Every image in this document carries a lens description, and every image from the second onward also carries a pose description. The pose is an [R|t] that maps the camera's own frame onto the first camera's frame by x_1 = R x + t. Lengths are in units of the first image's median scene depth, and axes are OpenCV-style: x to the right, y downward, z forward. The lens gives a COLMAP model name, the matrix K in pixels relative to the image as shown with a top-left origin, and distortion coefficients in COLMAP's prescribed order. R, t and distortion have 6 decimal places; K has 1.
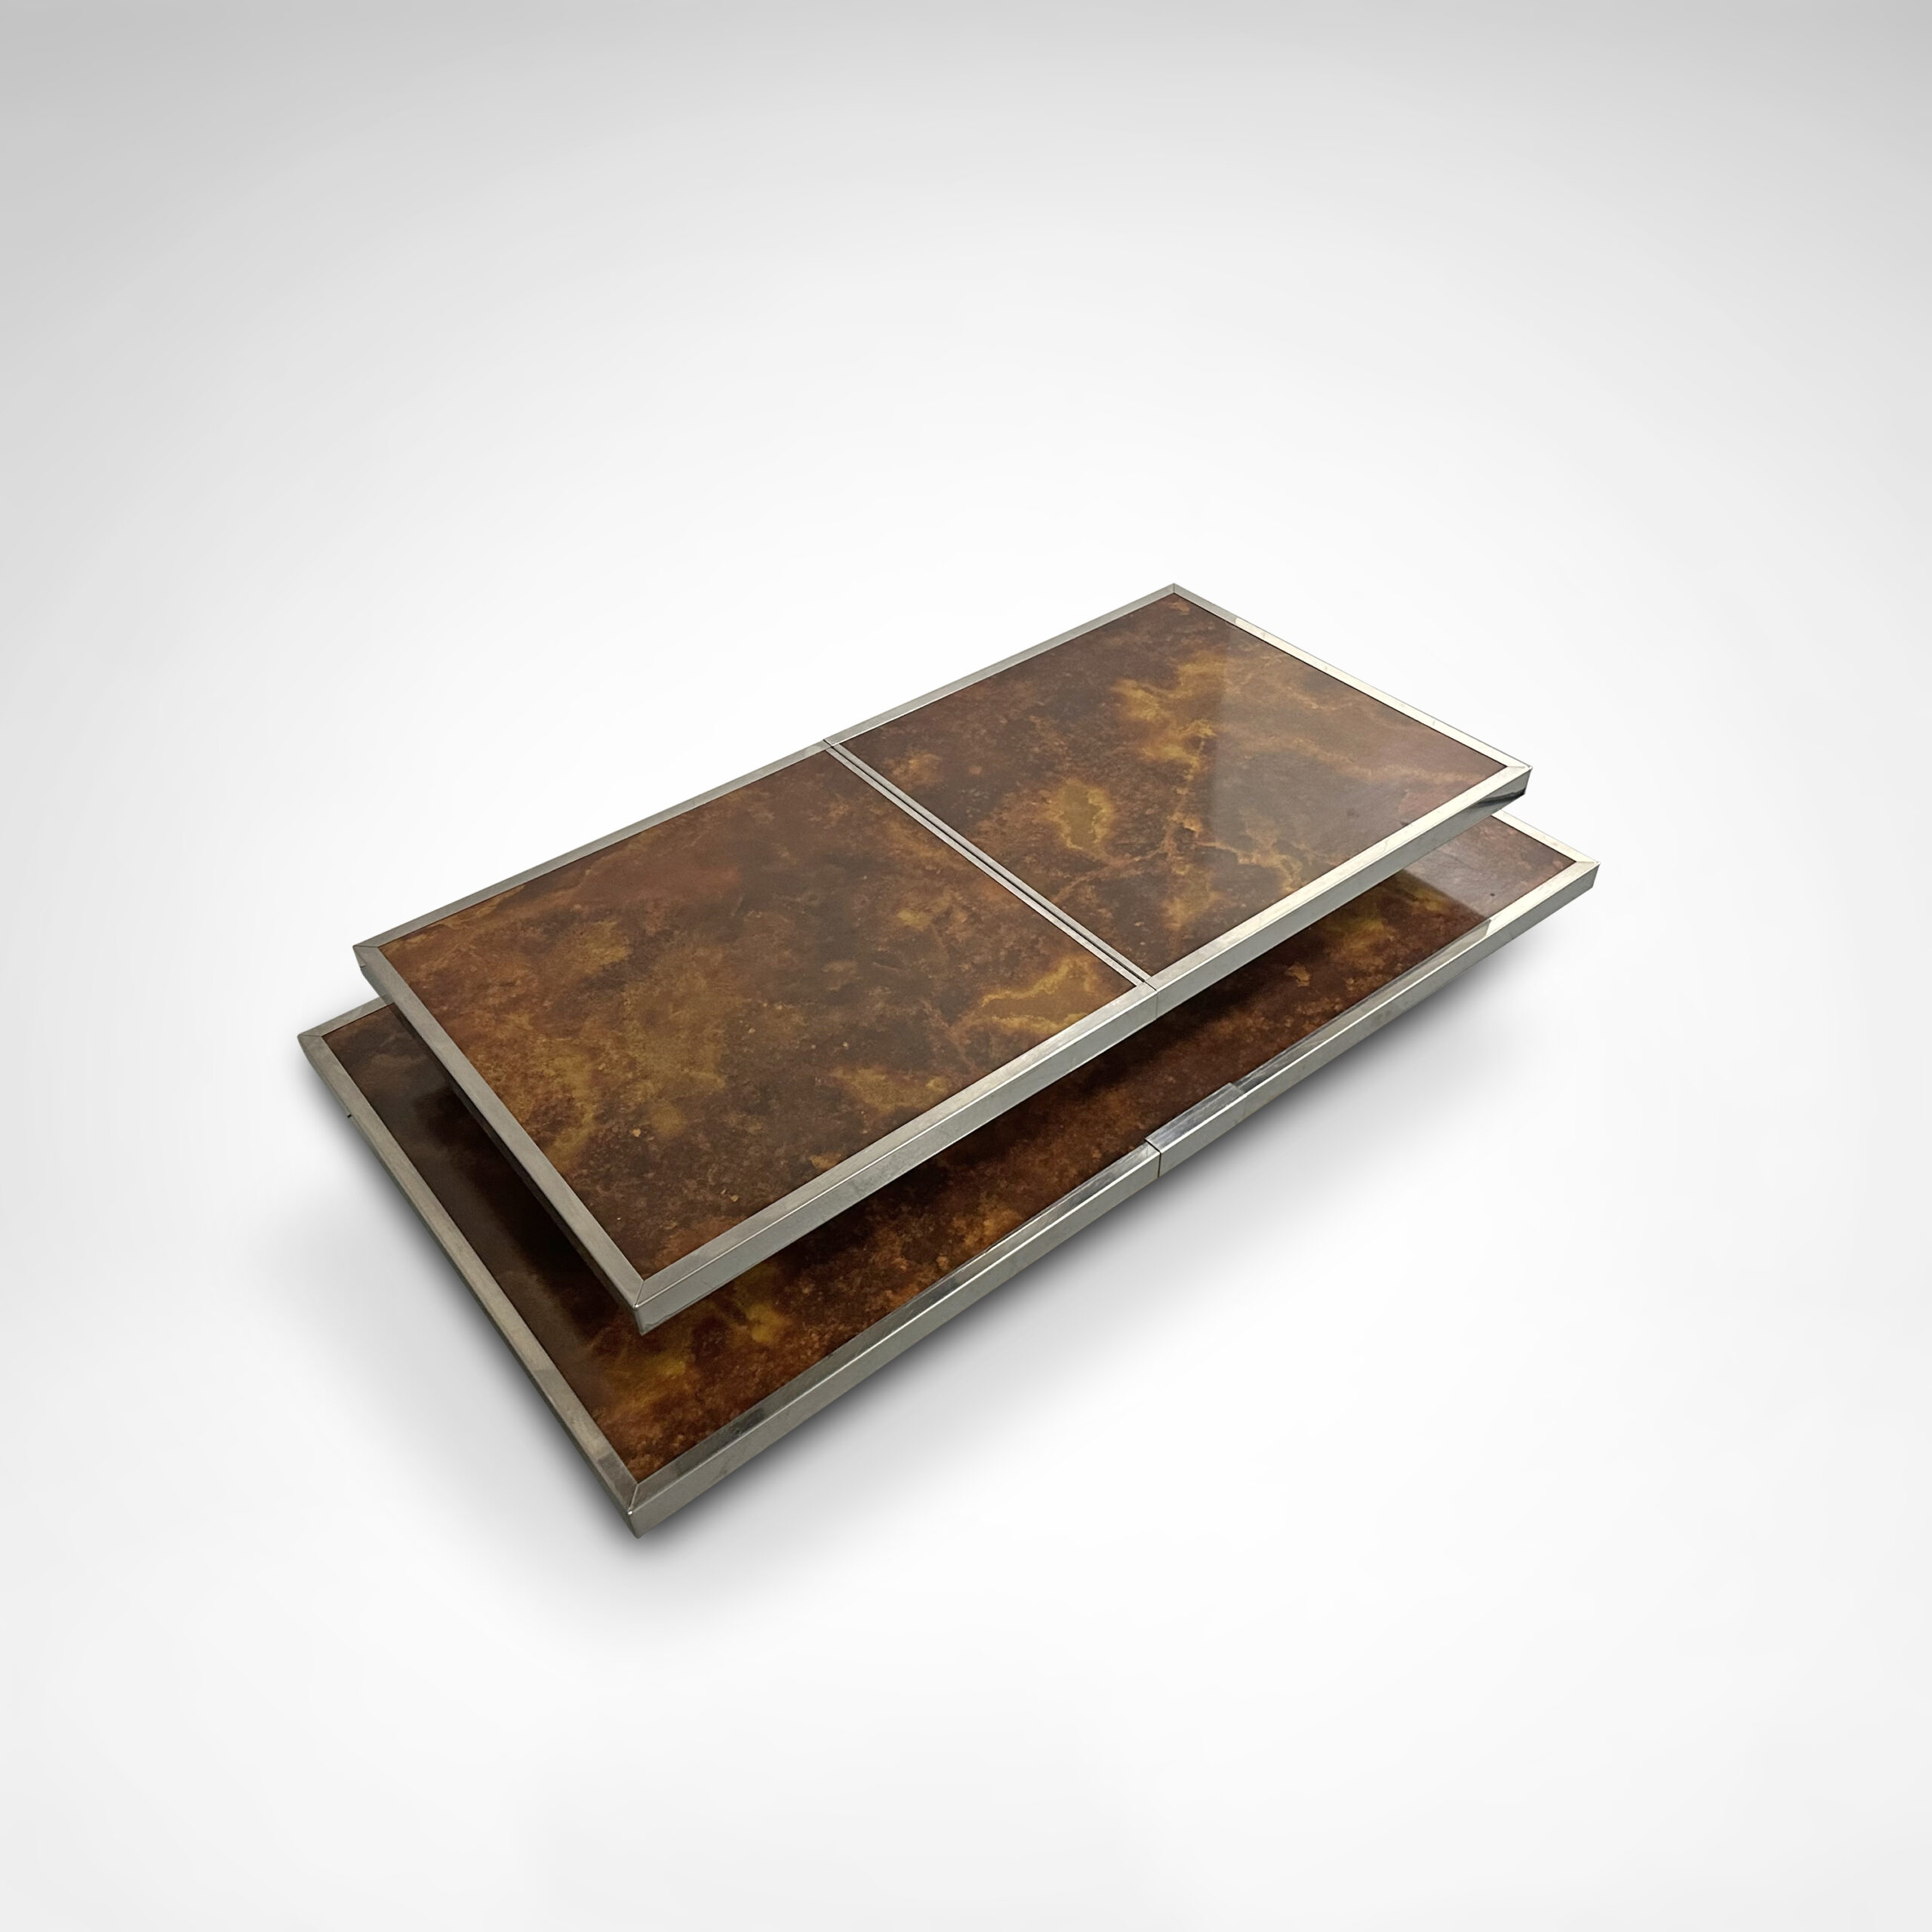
lens RADIAL K [[1631.1, 0, 966.0], [0, 1631.1, 966.0], [0, 0, 1]] dist [0.214726, 0.000532]
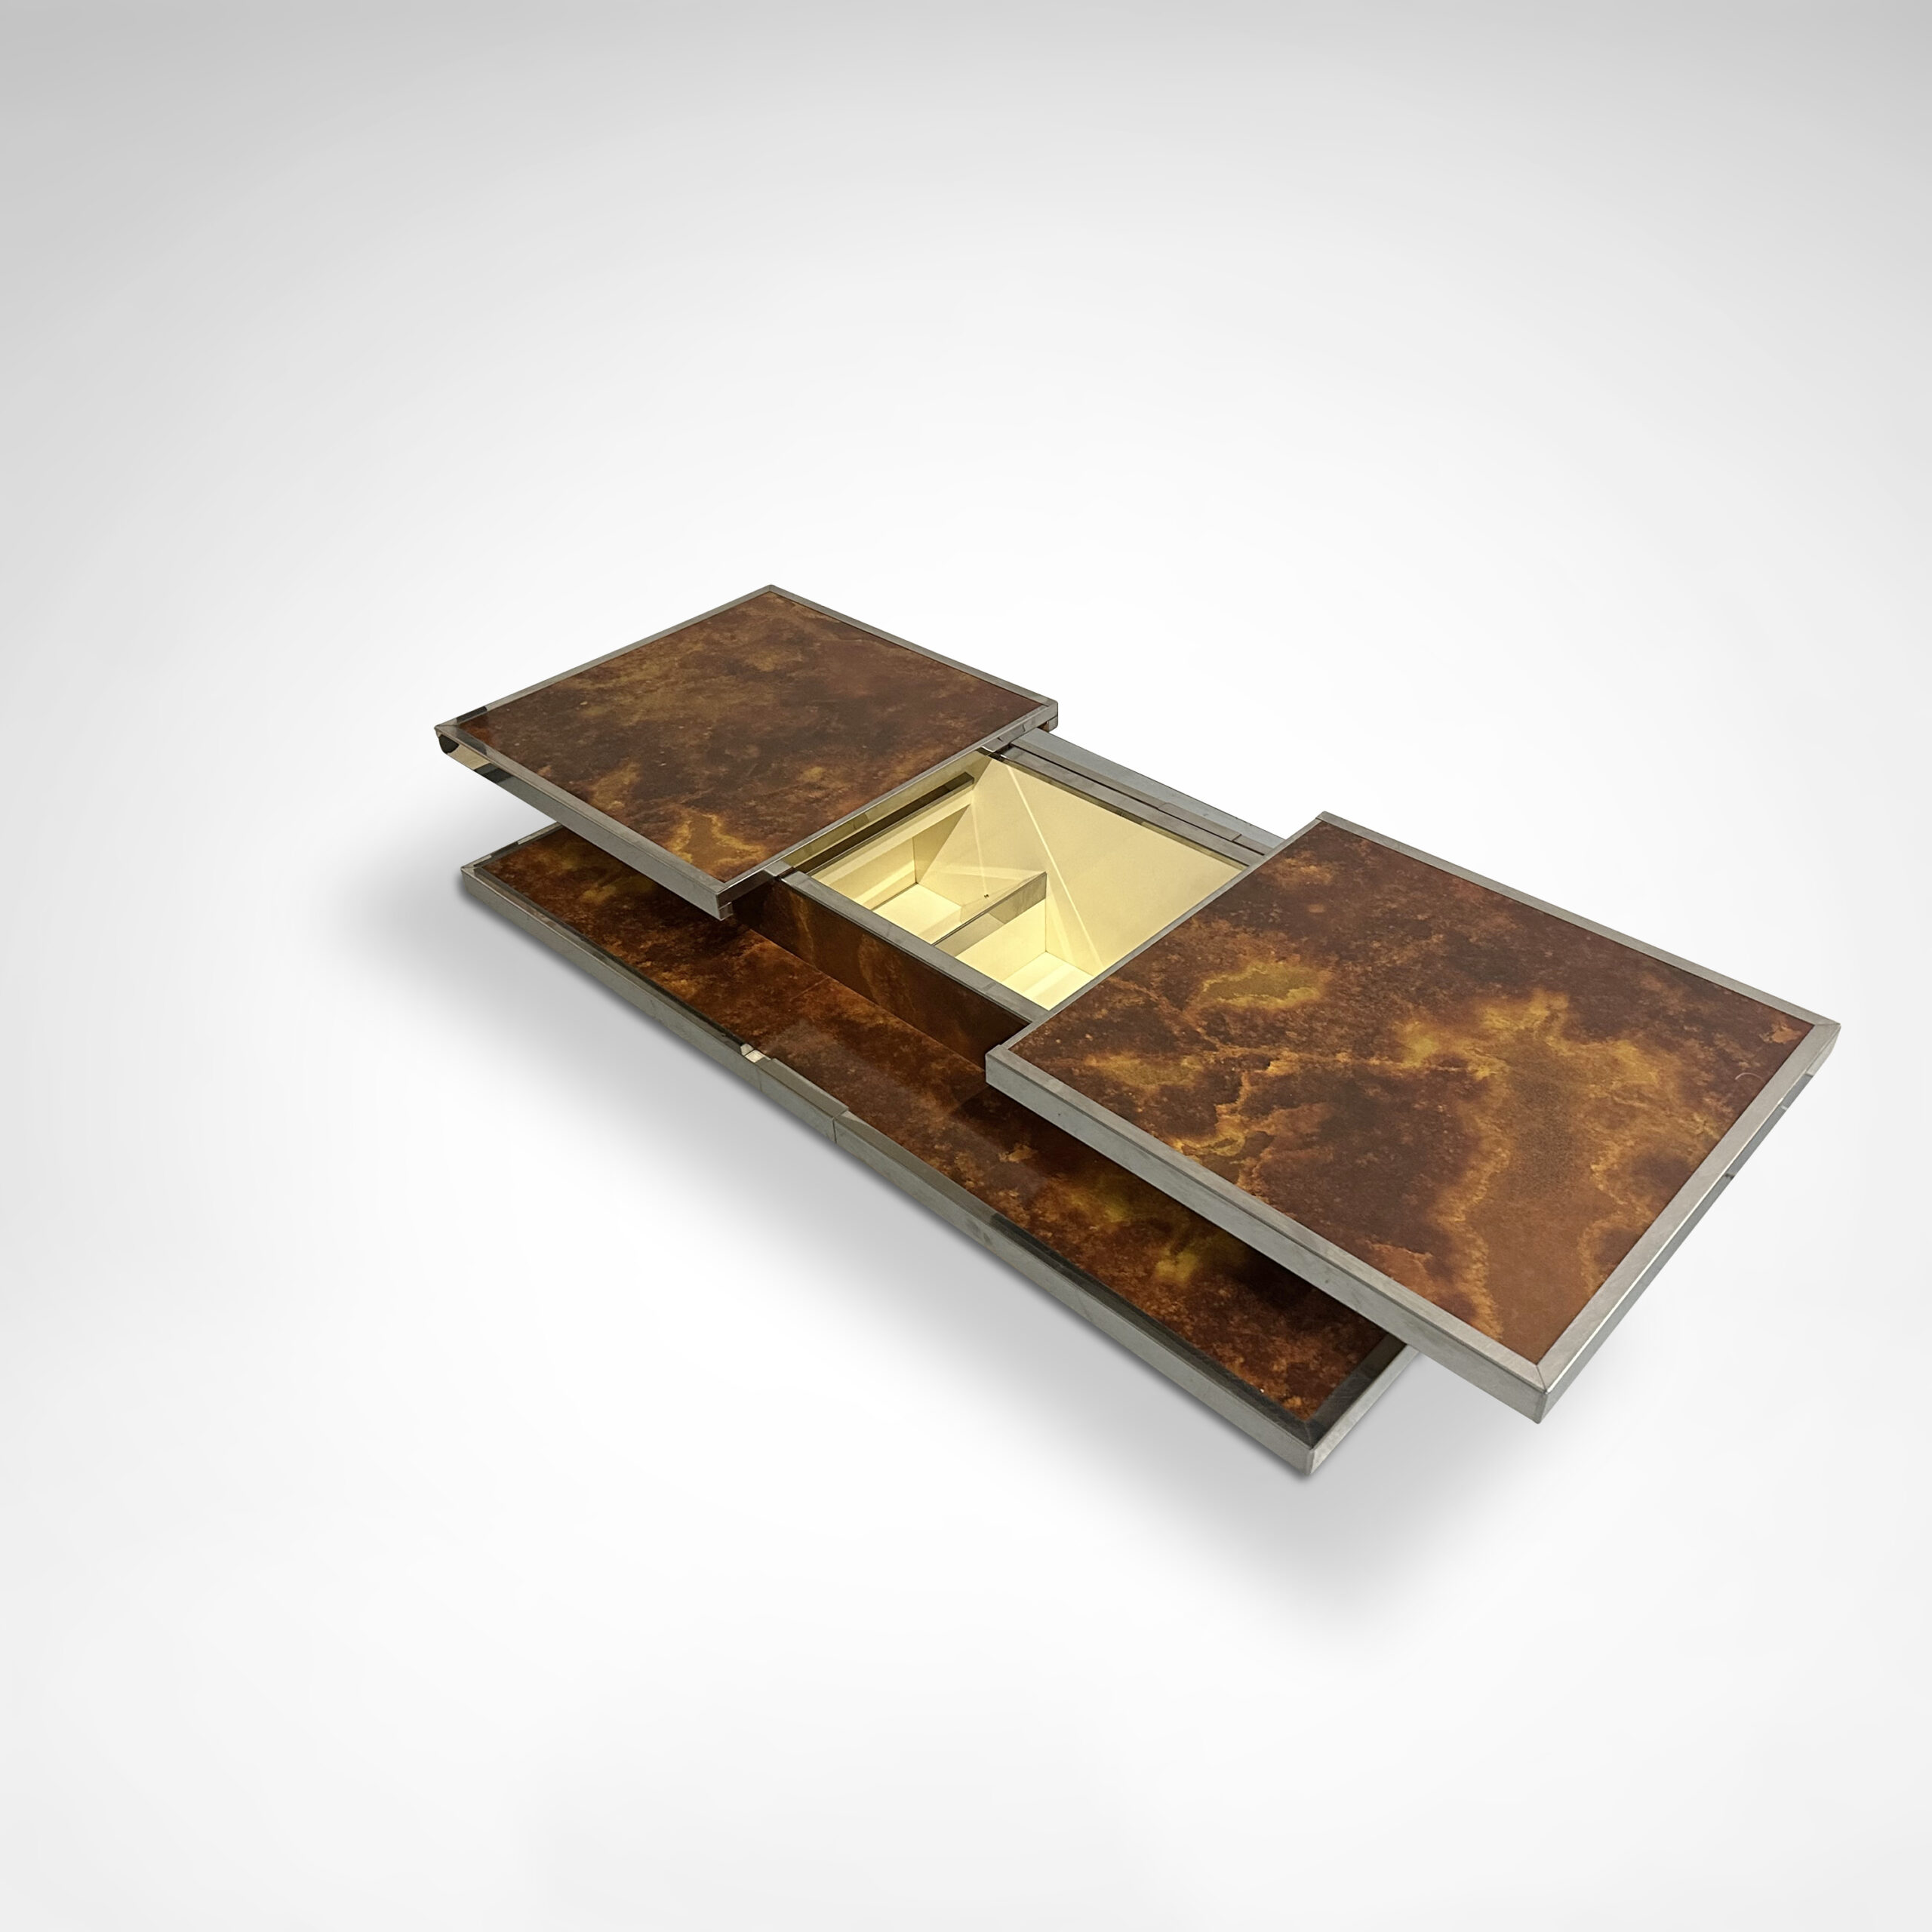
lens RADIAL K [[1629.4, 0, 973.9], [0, 1629.4, 851.0], [0, 0, 1]] dist [0.189636, -0.007580]
pose [[0.150293, 0.590713, -0.792761, 0.767390], [-0.623273, 0.679058, 0.387829, -0.417738], [0.767426, 0.435818, 0.470233, 0.410113]]
